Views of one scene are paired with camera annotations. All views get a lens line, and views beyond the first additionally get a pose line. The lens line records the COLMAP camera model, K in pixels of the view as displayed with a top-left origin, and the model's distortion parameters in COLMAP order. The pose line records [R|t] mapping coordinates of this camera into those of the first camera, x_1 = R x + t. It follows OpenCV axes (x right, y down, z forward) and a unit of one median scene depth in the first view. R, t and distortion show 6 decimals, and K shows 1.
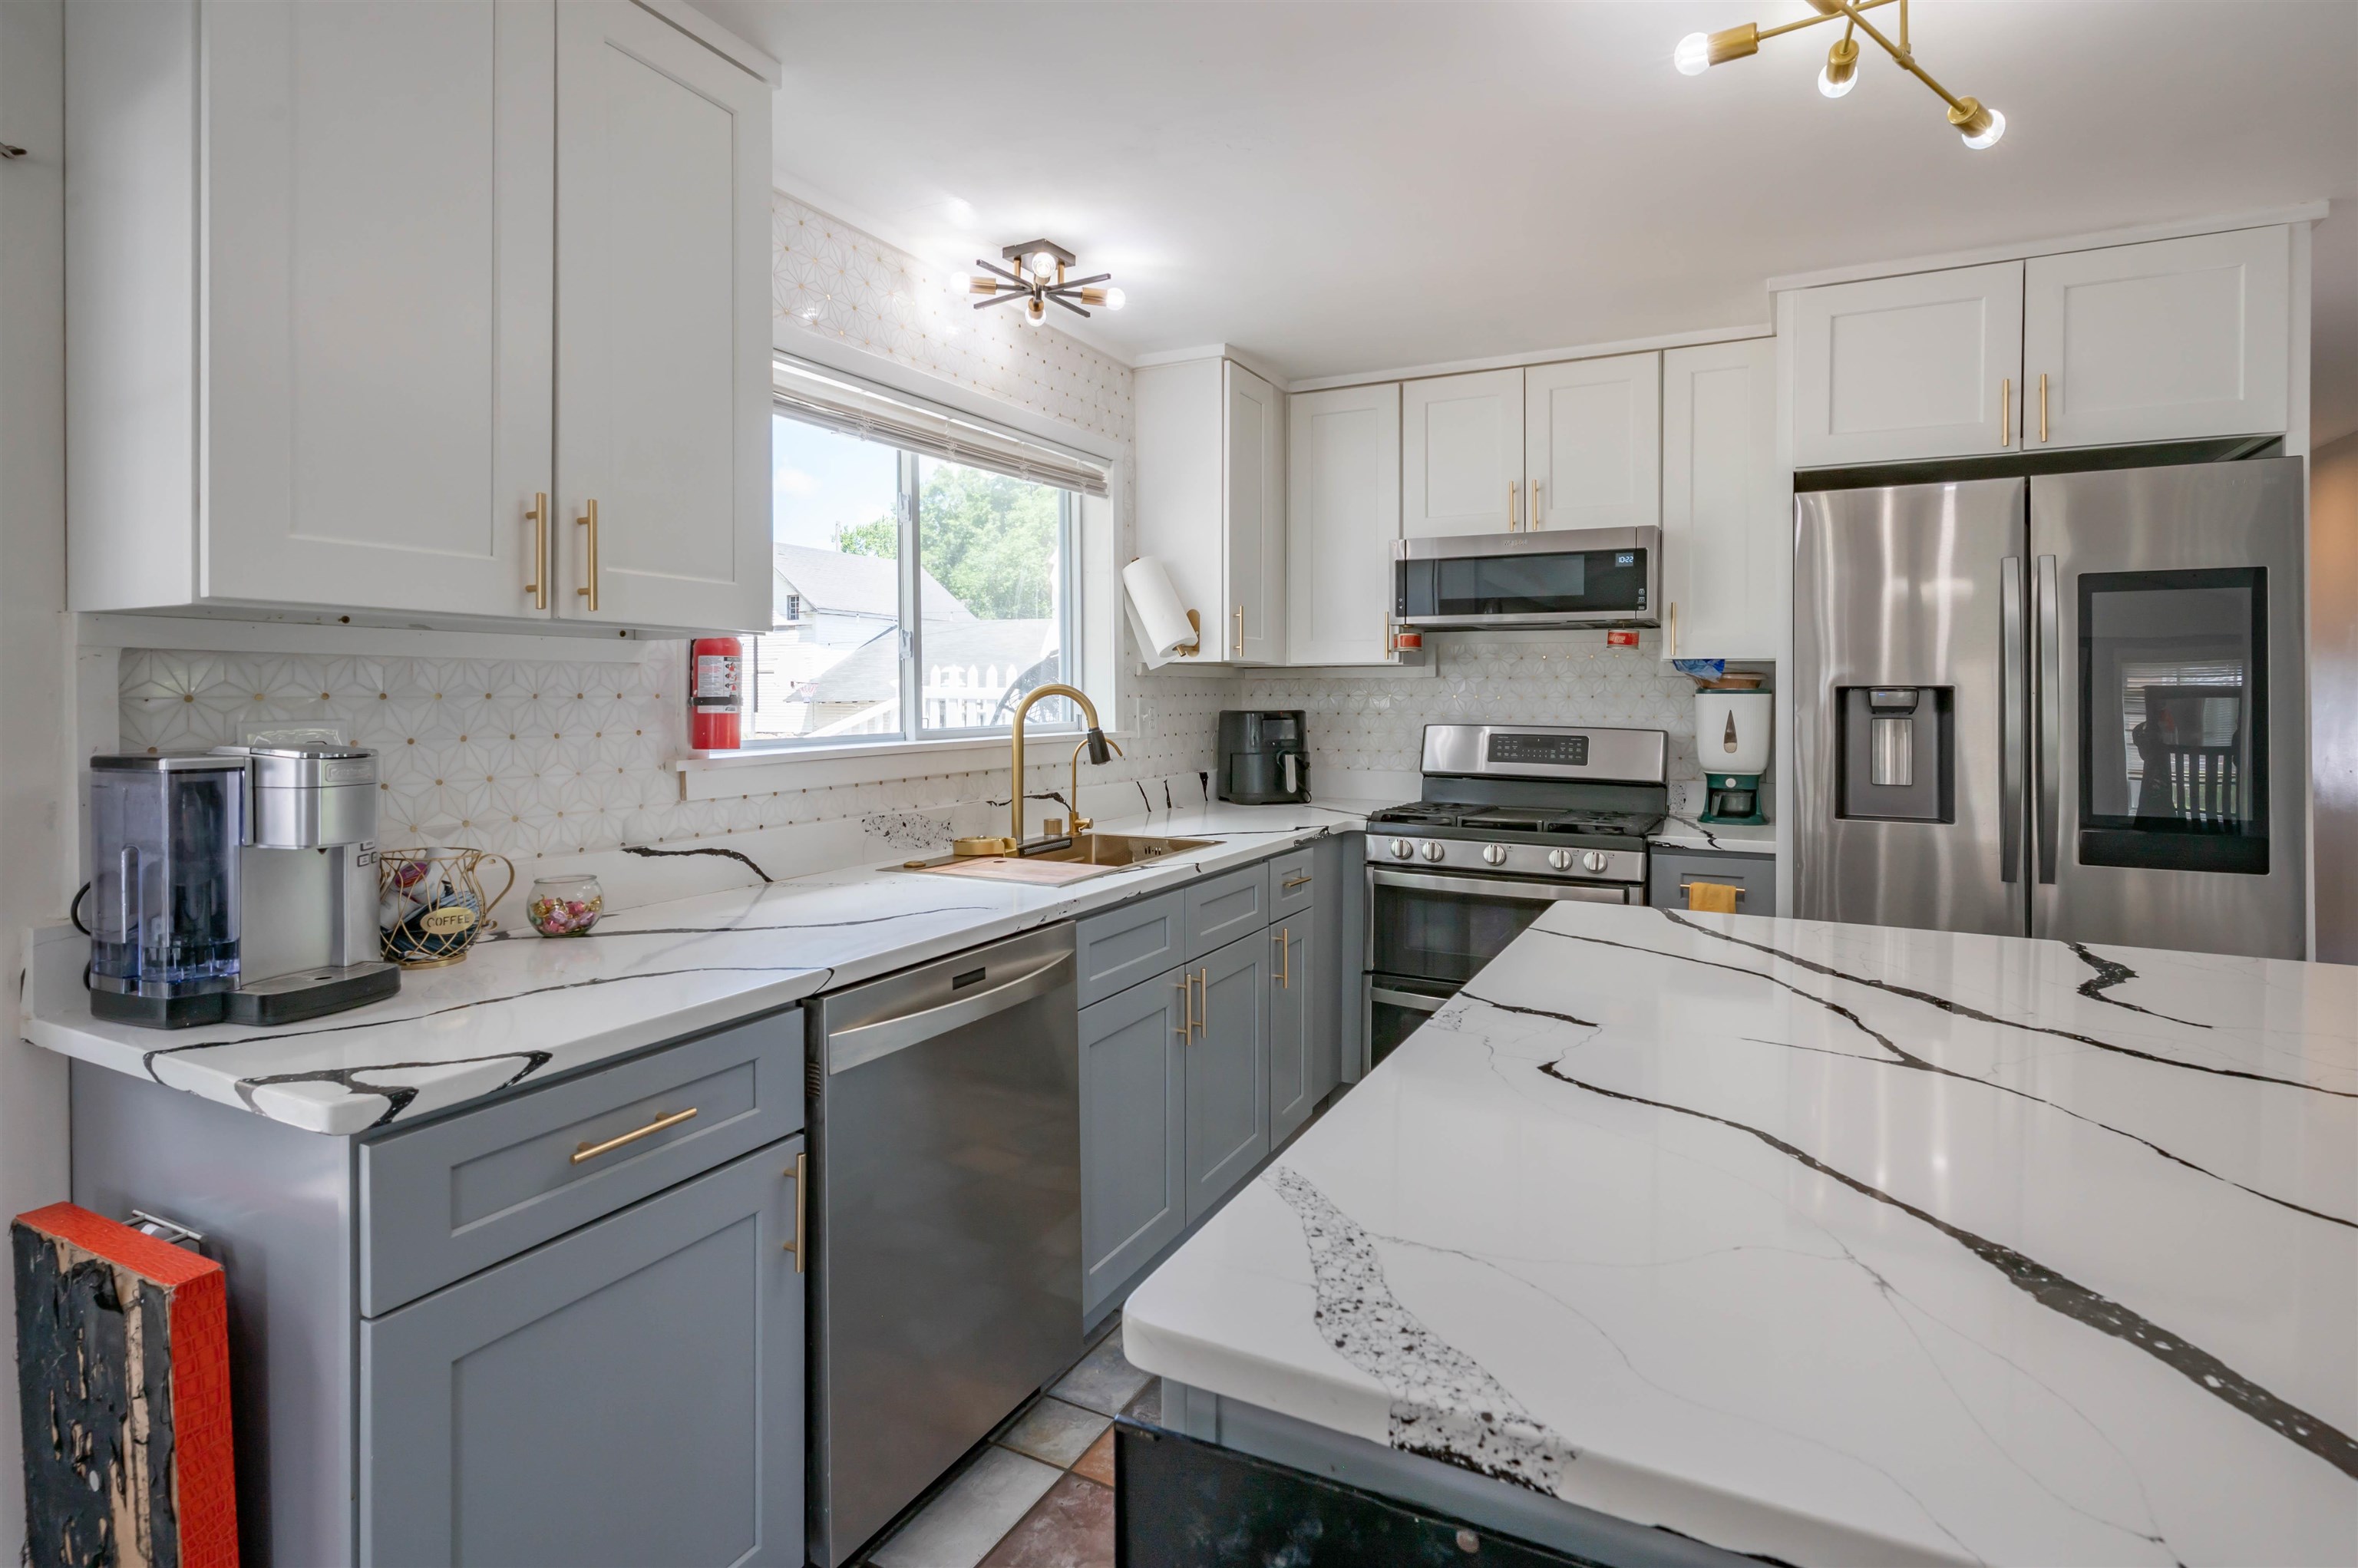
lens RADIAL K [[1161.8, 0, 1216.4], [0, 1161.8, 706.6], [0, 0, 1]] dist [-0.006095, 0.001439]
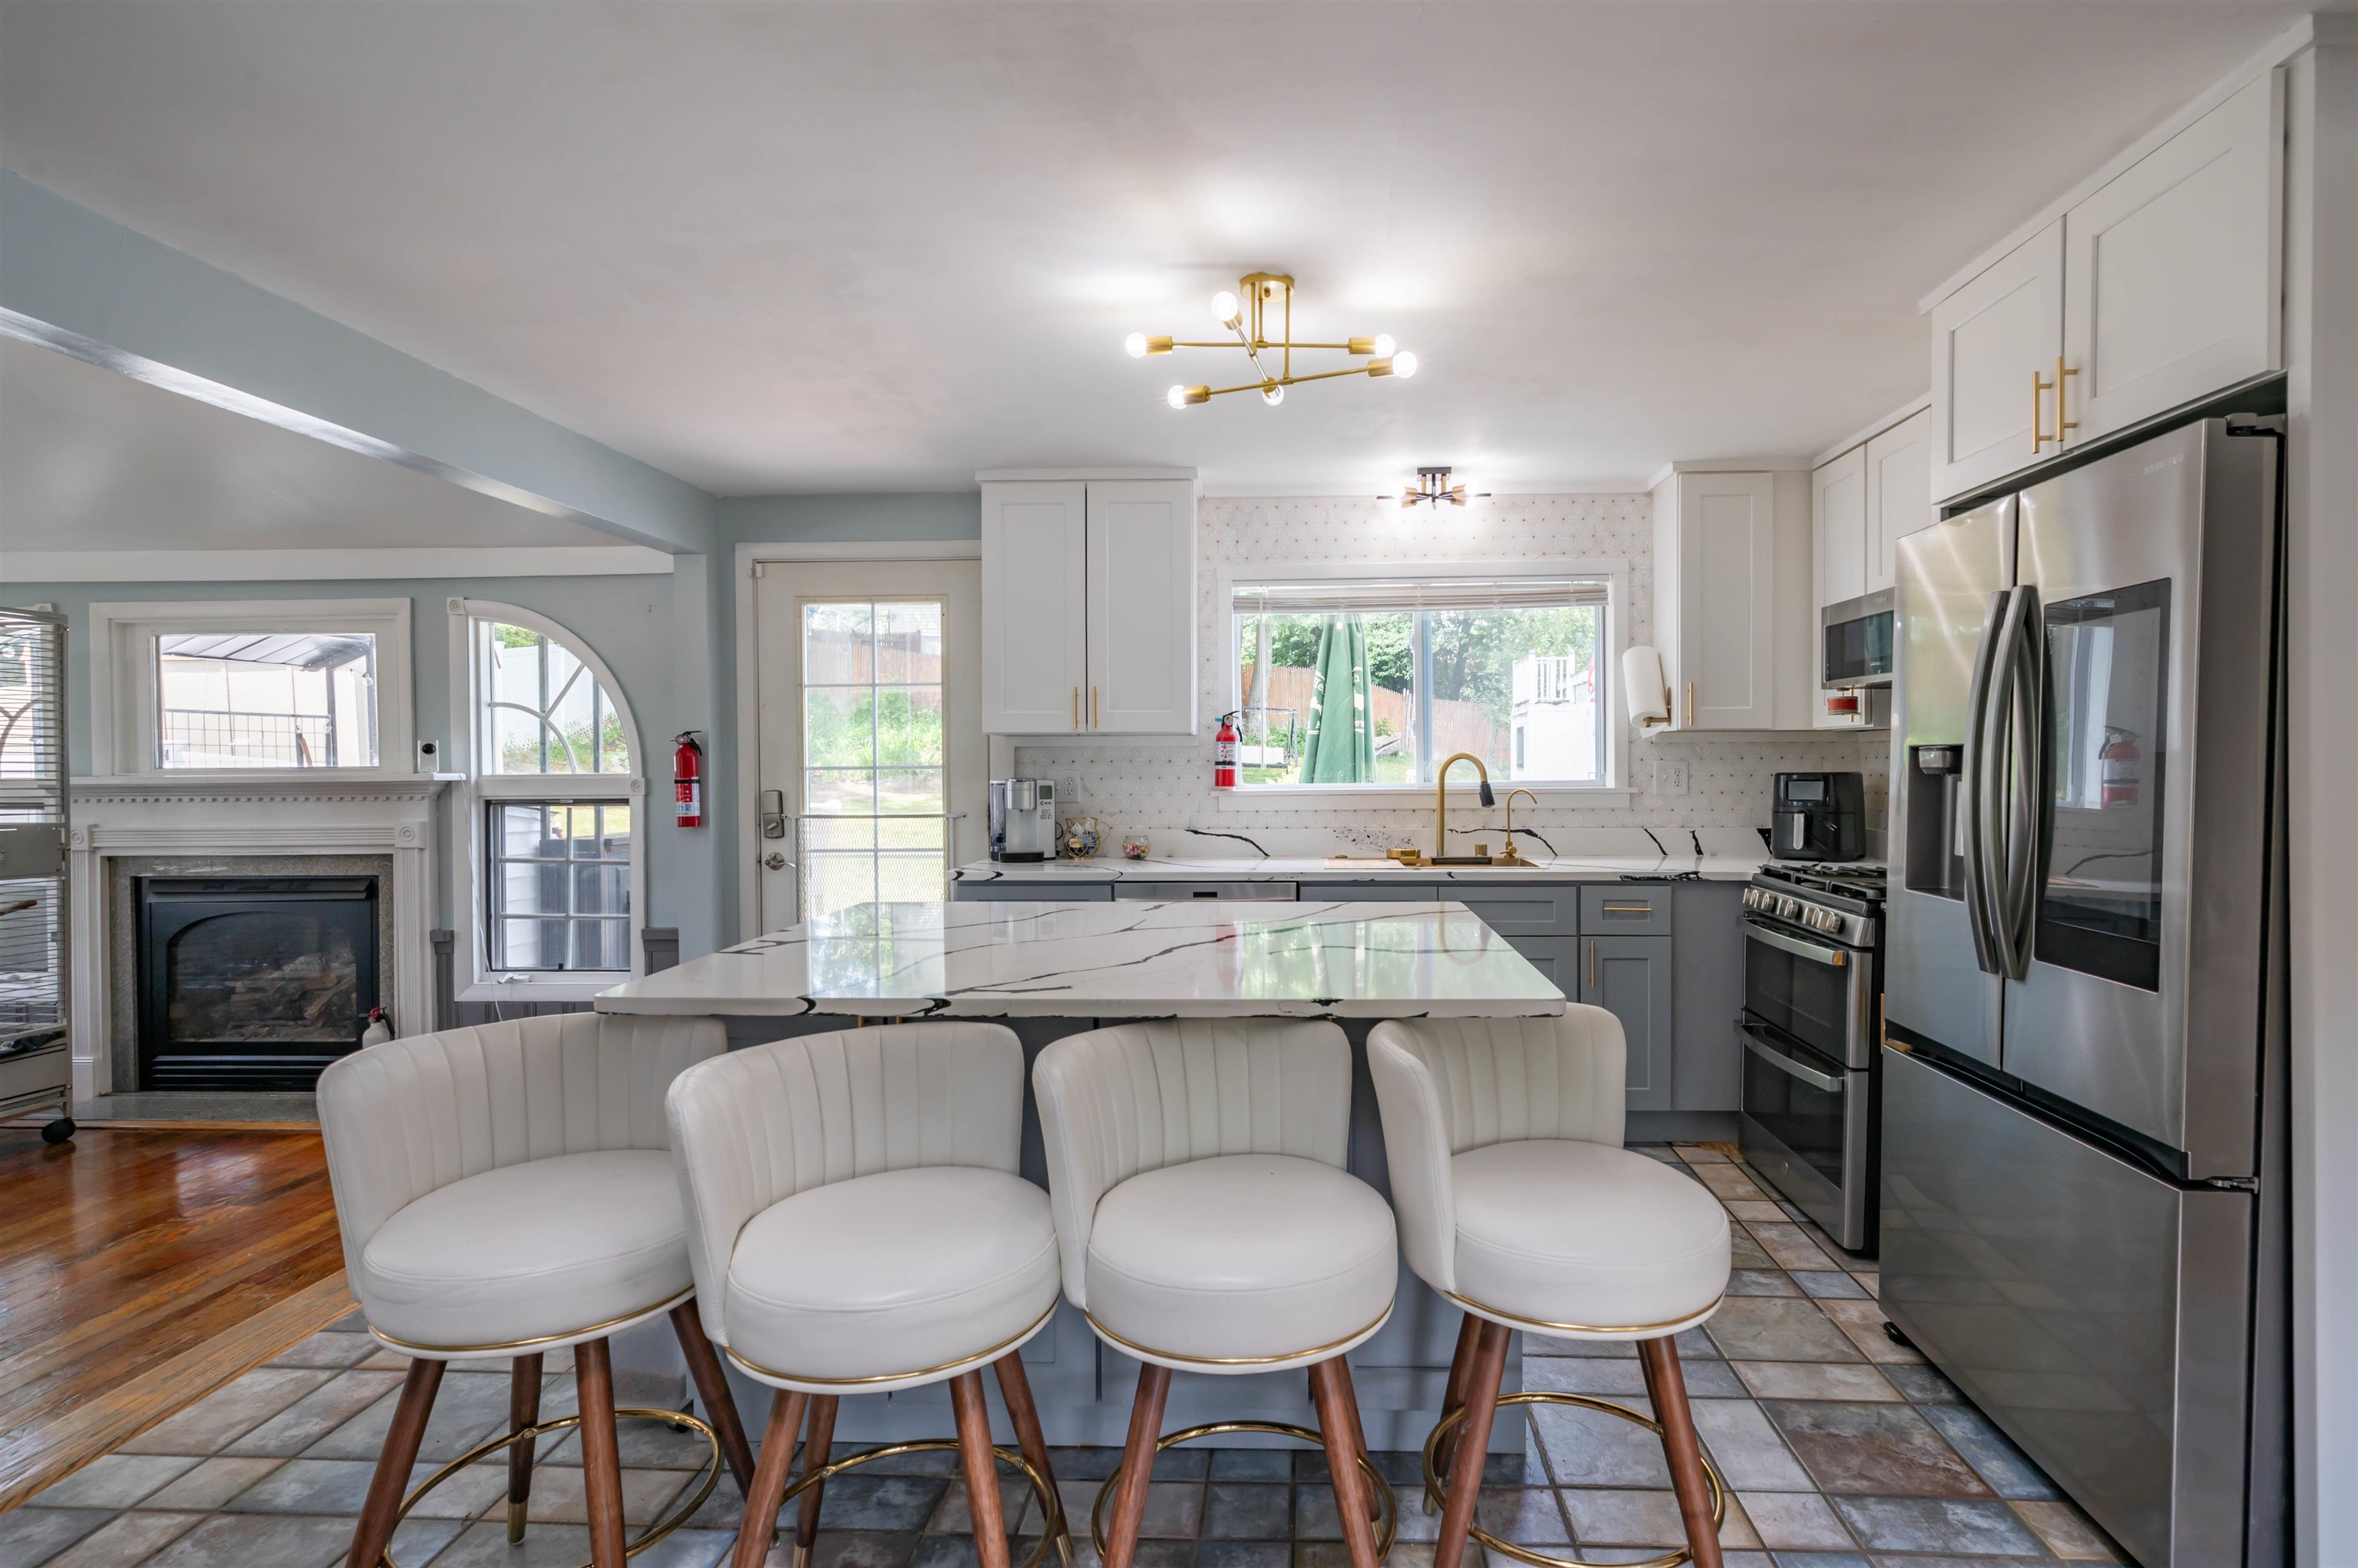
lens RADIAL K [[1161.8, 0, 1262.8], [0, 1161.8, 801.0], [0, 0, 1]] dist [-0.006095, 0.001439]
pose [[0.401665, 0.025455, -0.915433, 0.942891], [-0.004905, 0.999659, 0.025645, 0.005746], [0.915773, -0.005810, 0.401653, 0.139092]]
